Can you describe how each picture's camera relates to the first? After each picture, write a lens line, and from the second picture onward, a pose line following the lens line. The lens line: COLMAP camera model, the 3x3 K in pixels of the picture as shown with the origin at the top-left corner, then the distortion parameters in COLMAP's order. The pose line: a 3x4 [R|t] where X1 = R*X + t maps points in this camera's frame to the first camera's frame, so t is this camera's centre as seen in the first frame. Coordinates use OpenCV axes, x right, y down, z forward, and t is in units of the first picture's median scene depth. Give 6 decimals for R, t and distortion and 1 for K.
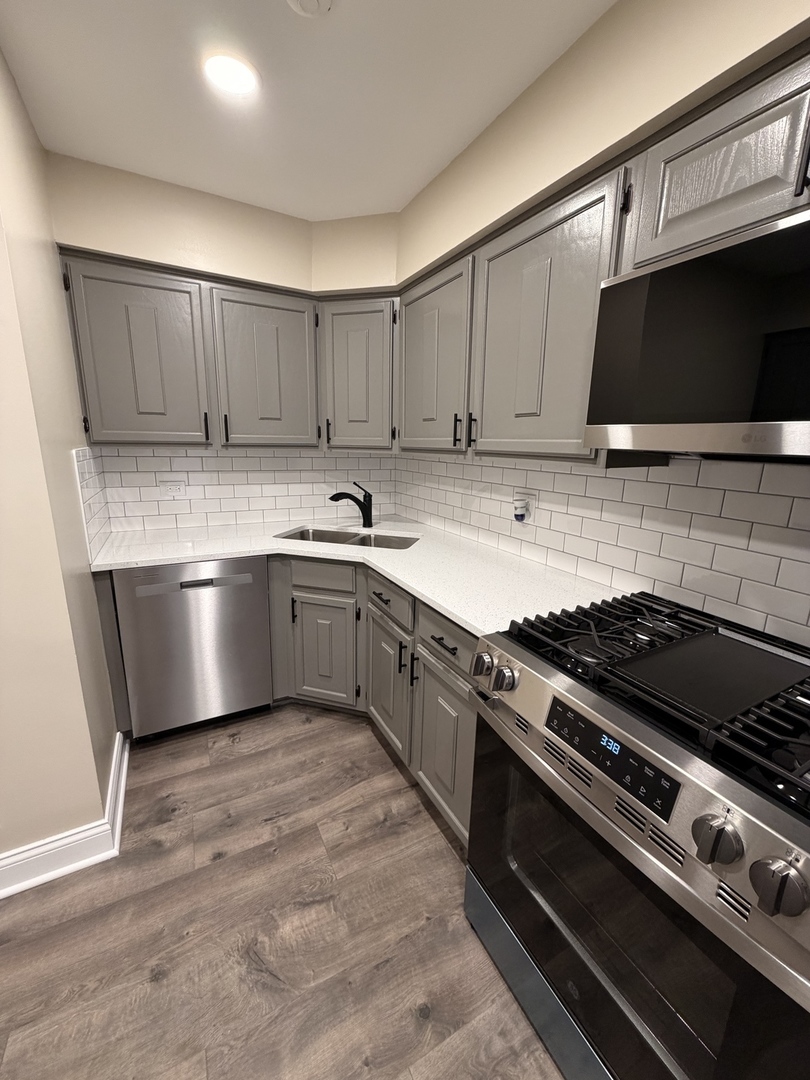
lens RADIAL K [[428.8, 0, 406.5], [0, 428.8, 535.4], [0, 0, 1]] dist [-0.005284, 0.001436]
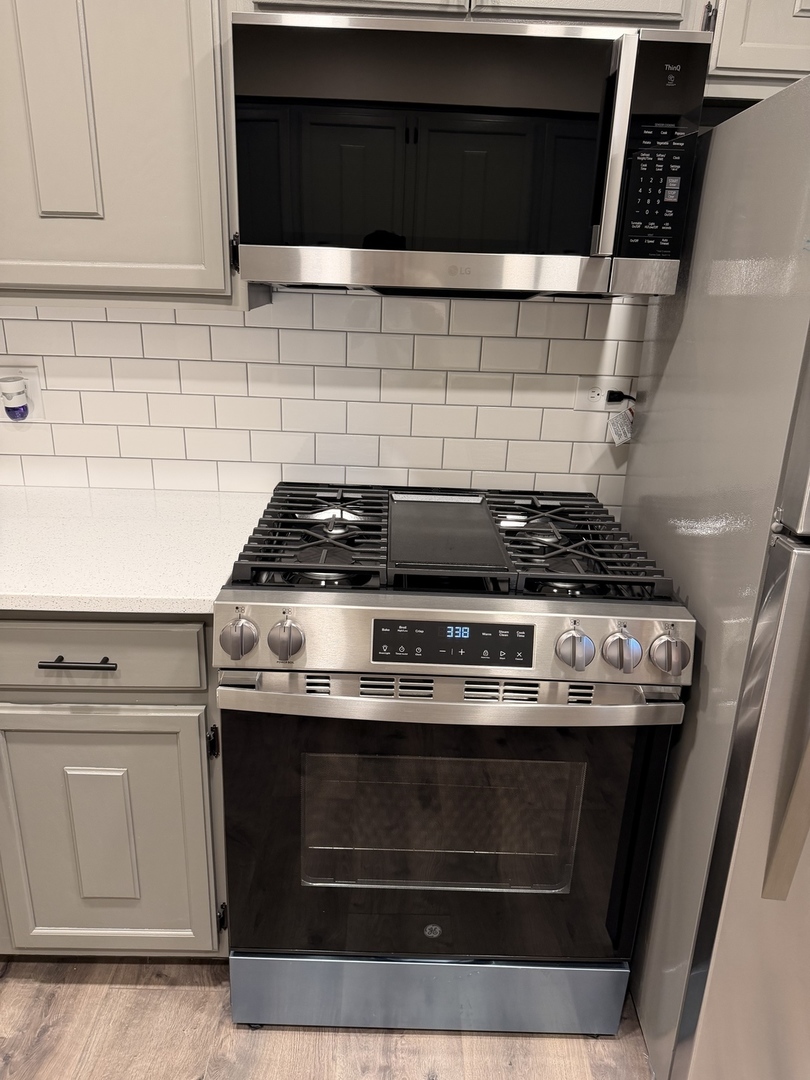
lens RADIAL K [[758.8, 0, 401.7], [0, 758.8, 545.9], [0, 0, 1]] dist [0.079287, -0.097477]
pose [[0.471618, -0.302801, 0.828183, -0.437670], [0.171682, 0.952751, 0.250579, -0.052727], [-0.864928, 0.024007, 0.501321, 0.157131]]
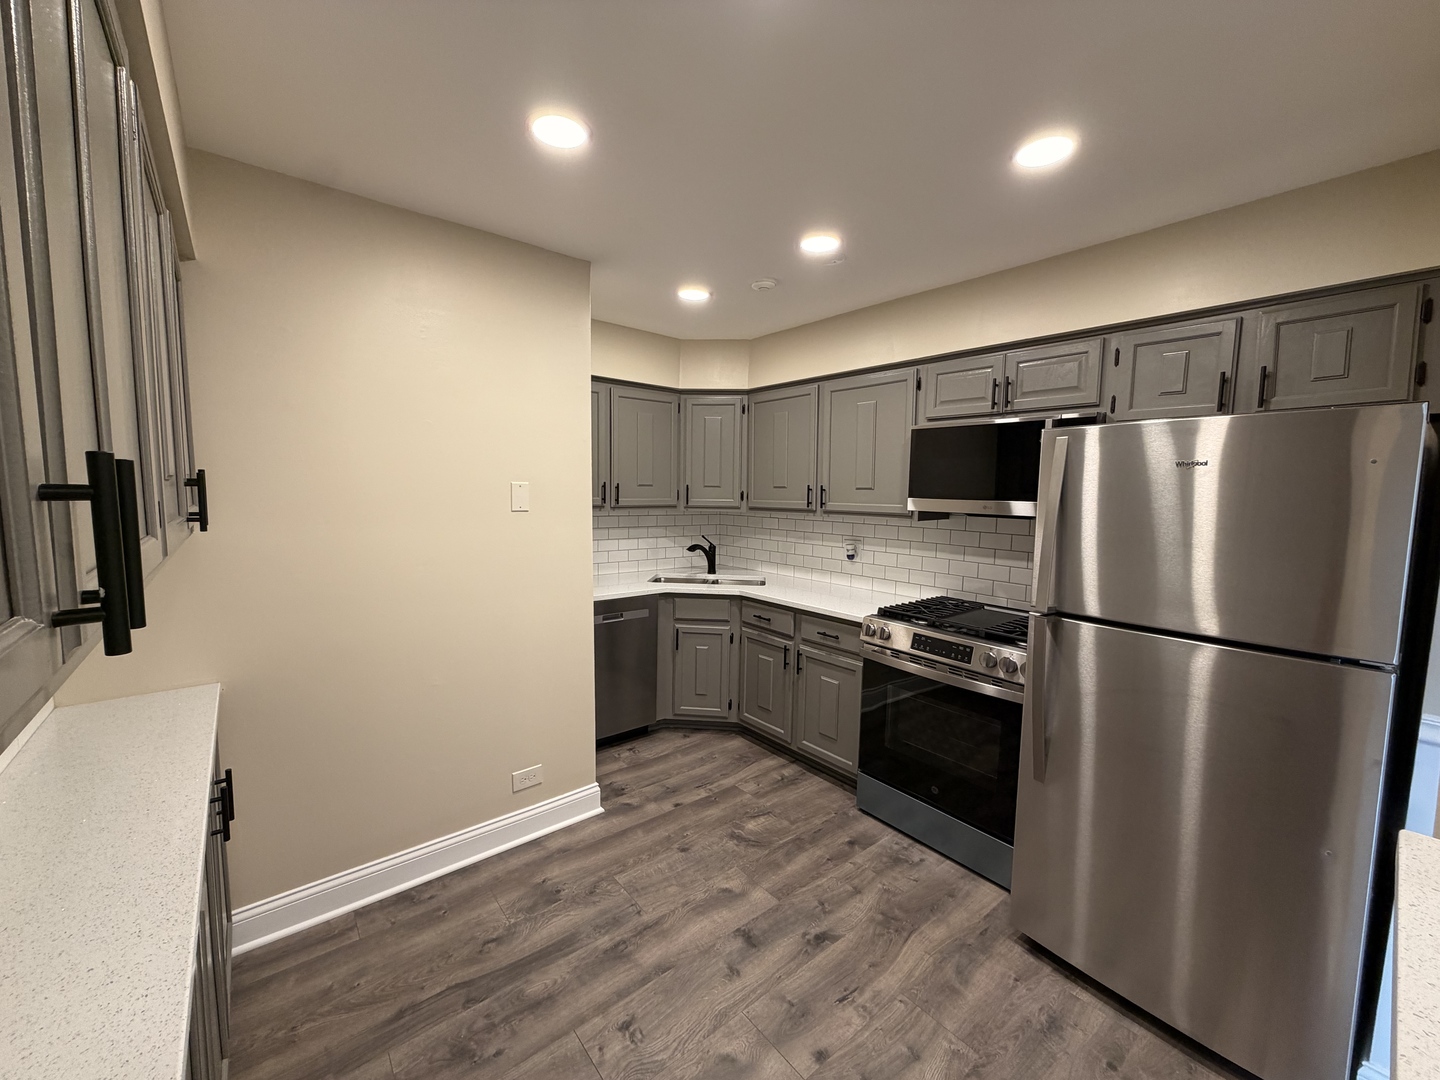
lens RADIAL K [[571.8, 0, 714.2], [0, 571.8, 539.4], [0, 0, 1]] dist [-0.005284, 0.001436]
pose [[0.982174, -0.022176, 0.186664, -0.651184], [0.045248, 0.991710, -0.120268, 0.131074], [-0.182449, 0.126570, 0.975035, -0.920033]]
